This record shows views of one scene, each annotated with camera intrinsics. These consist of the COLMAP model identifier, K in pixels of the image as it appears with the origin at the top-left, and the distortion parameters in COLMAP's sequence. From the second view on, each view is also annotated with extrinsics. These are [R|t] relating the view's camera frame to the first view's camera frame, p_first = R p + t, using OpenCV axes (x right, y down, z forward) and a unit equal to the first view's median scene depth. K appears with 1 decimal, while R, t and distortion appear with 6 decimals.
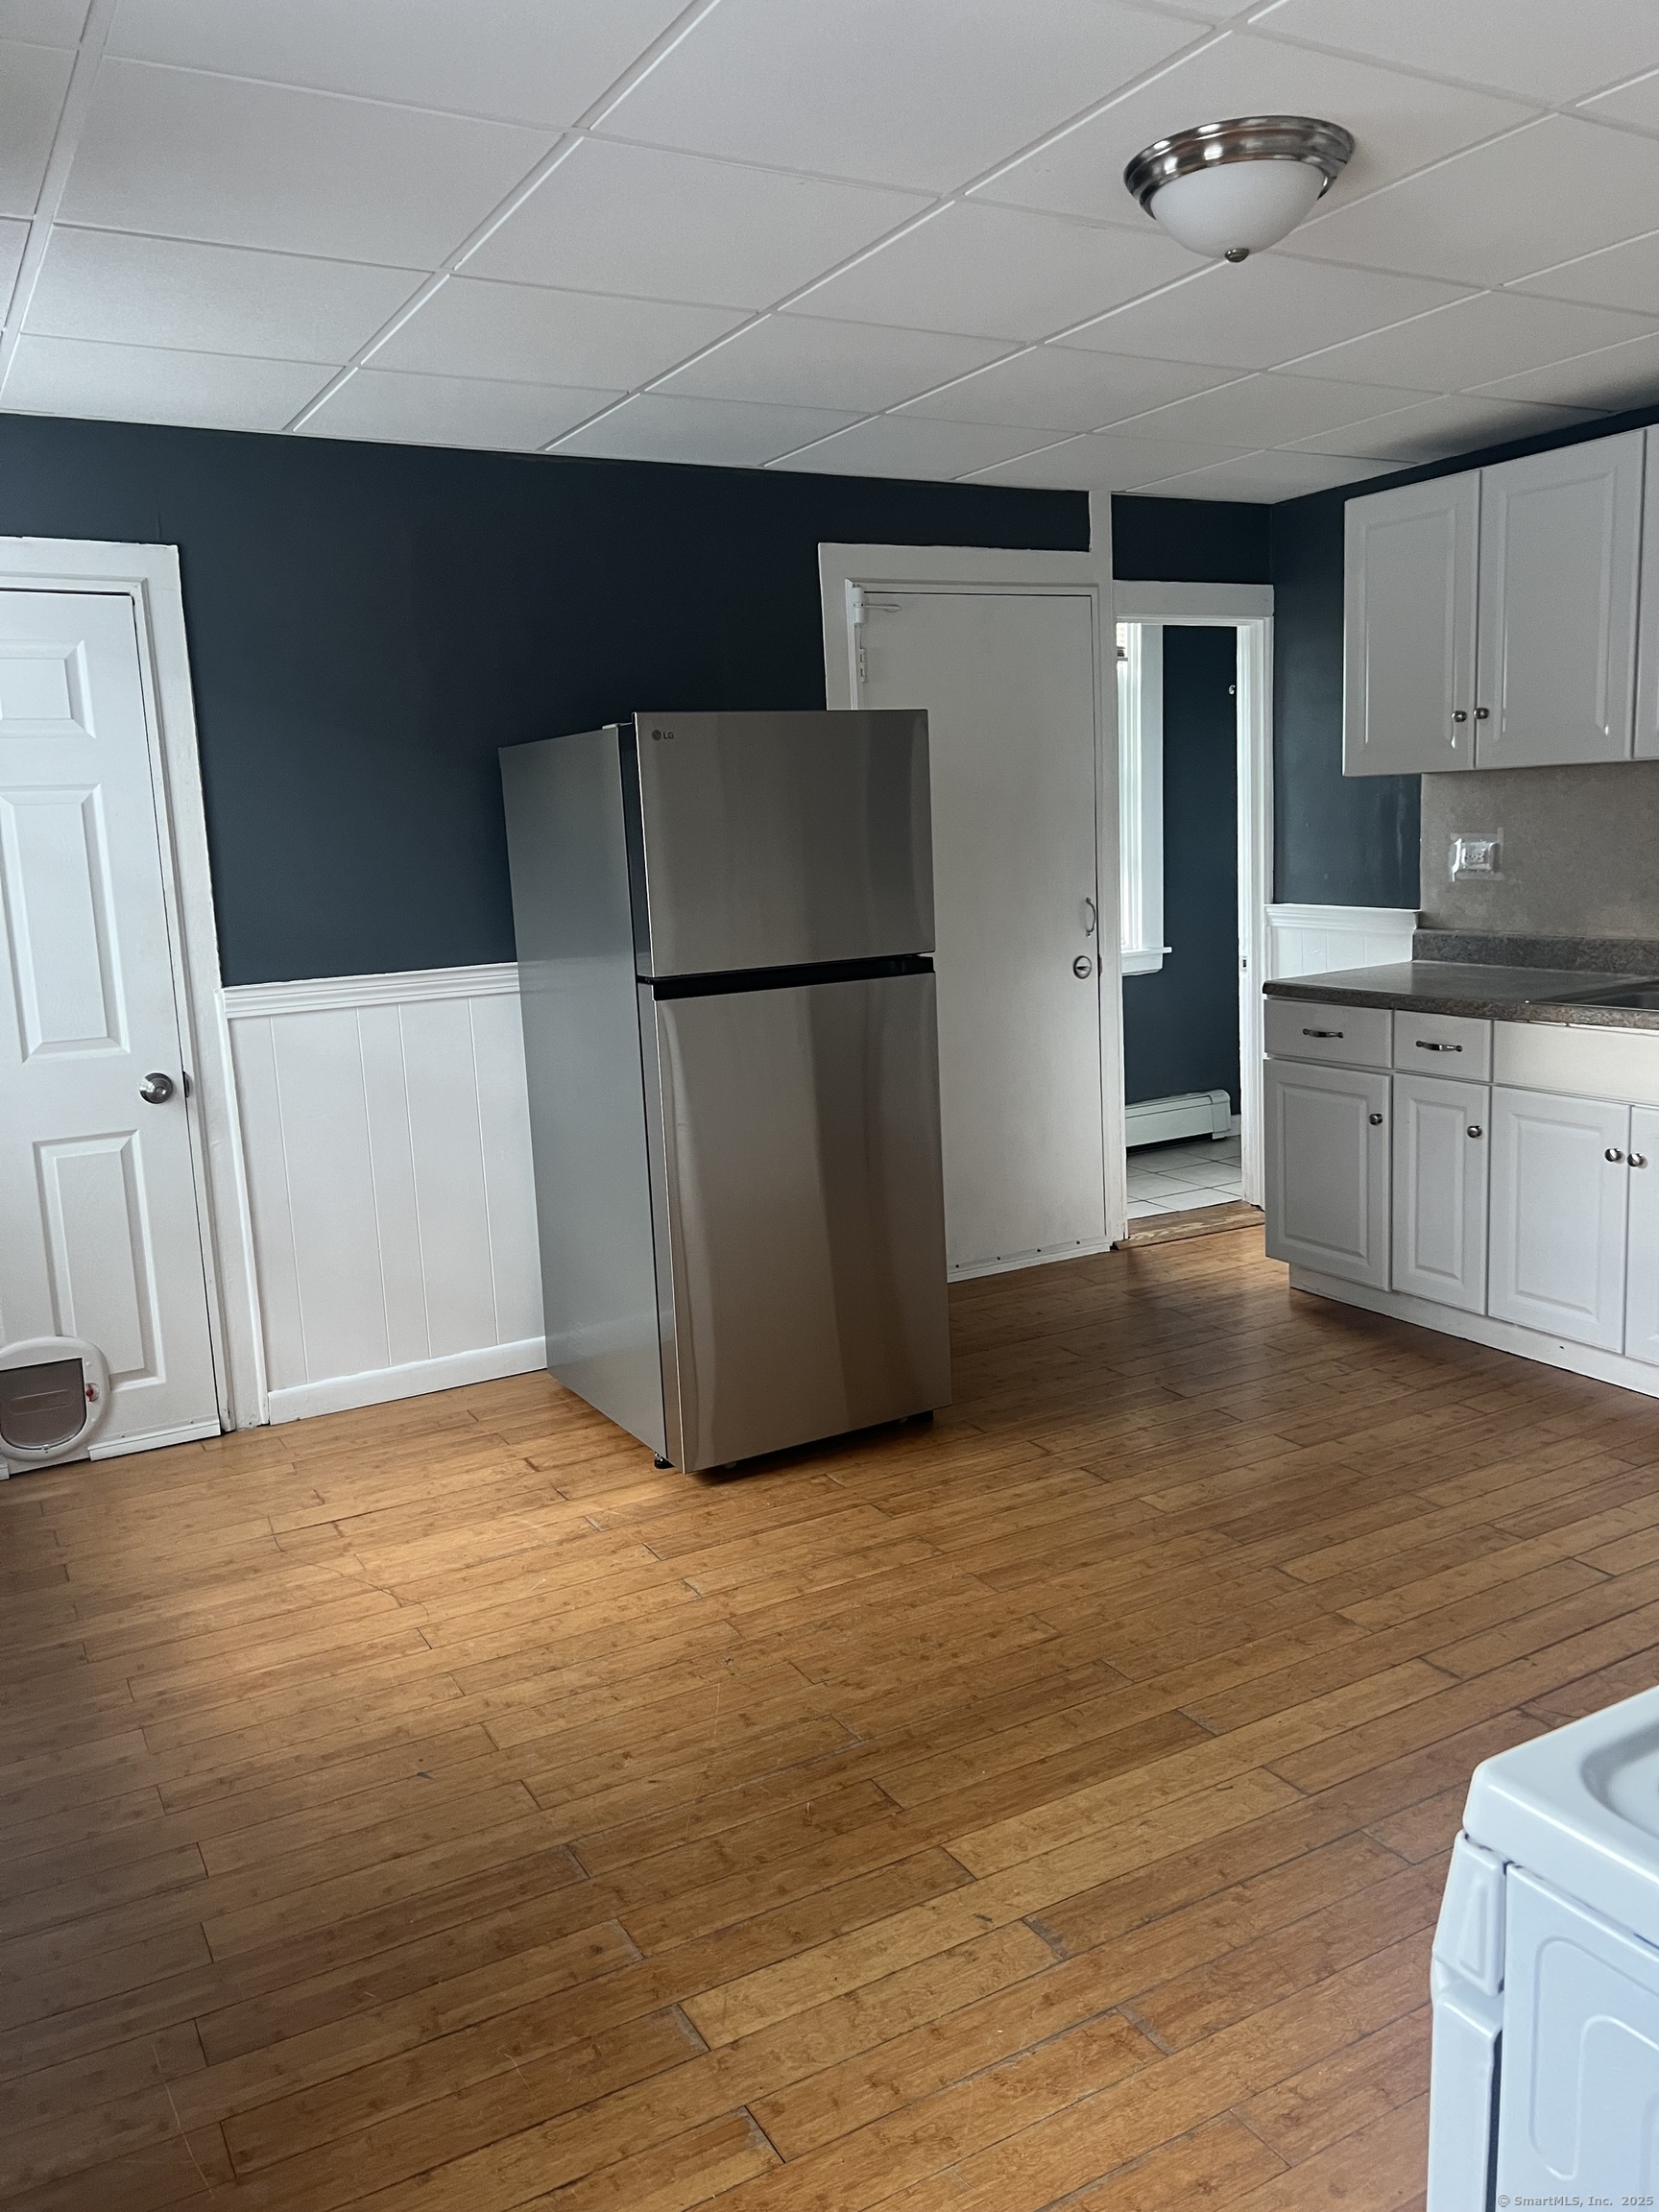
lens RADIAL K [[1679.4, 0, 839.3], [0, 1679.4, 1094.2], [0, 0, 1]] dist [-0.015603, -0.024326]
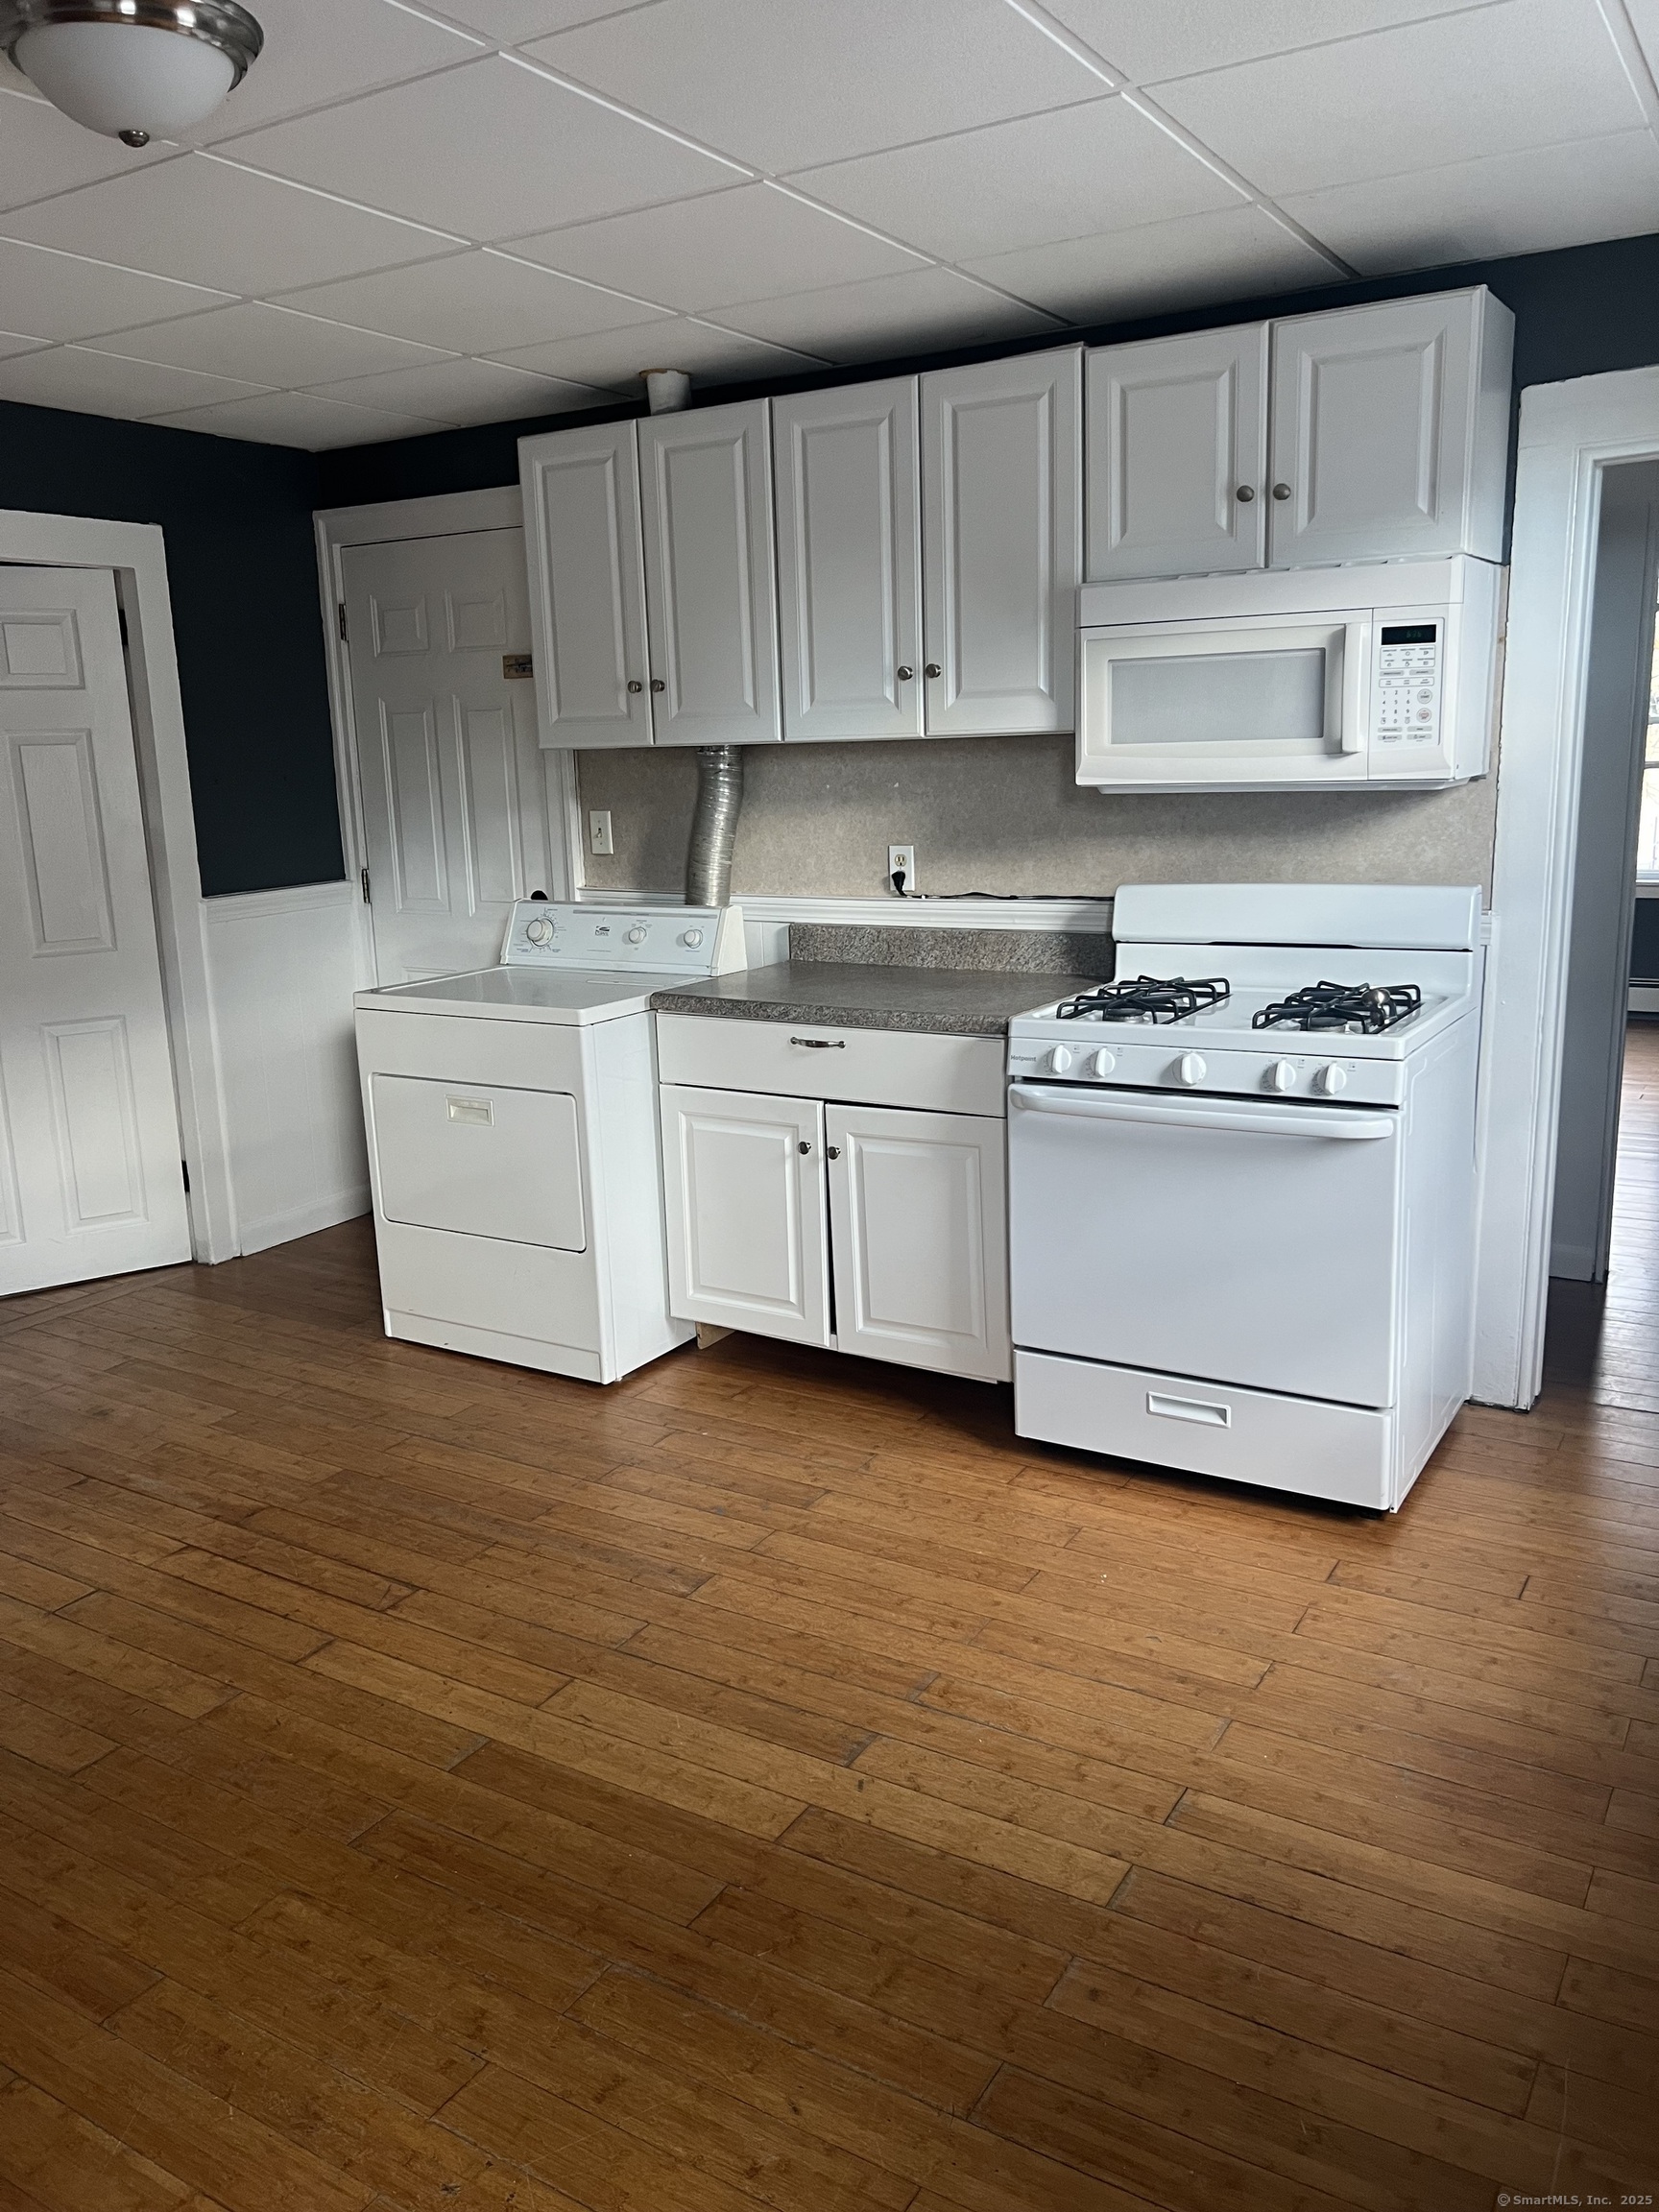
lens RADIAL K [[1679.4, 0, 838.3], [0, 1679.4, 1116.5], [0, 0, 1]] dist [-0.015603, -0.024326]
pose [[-0.489218, -0.133051, 0.861953, -0.798284], [0.191116, 0.947921, 0.254793, -0.206702], [-0.850964, 0.289383, -0.438312, 1.370802]]
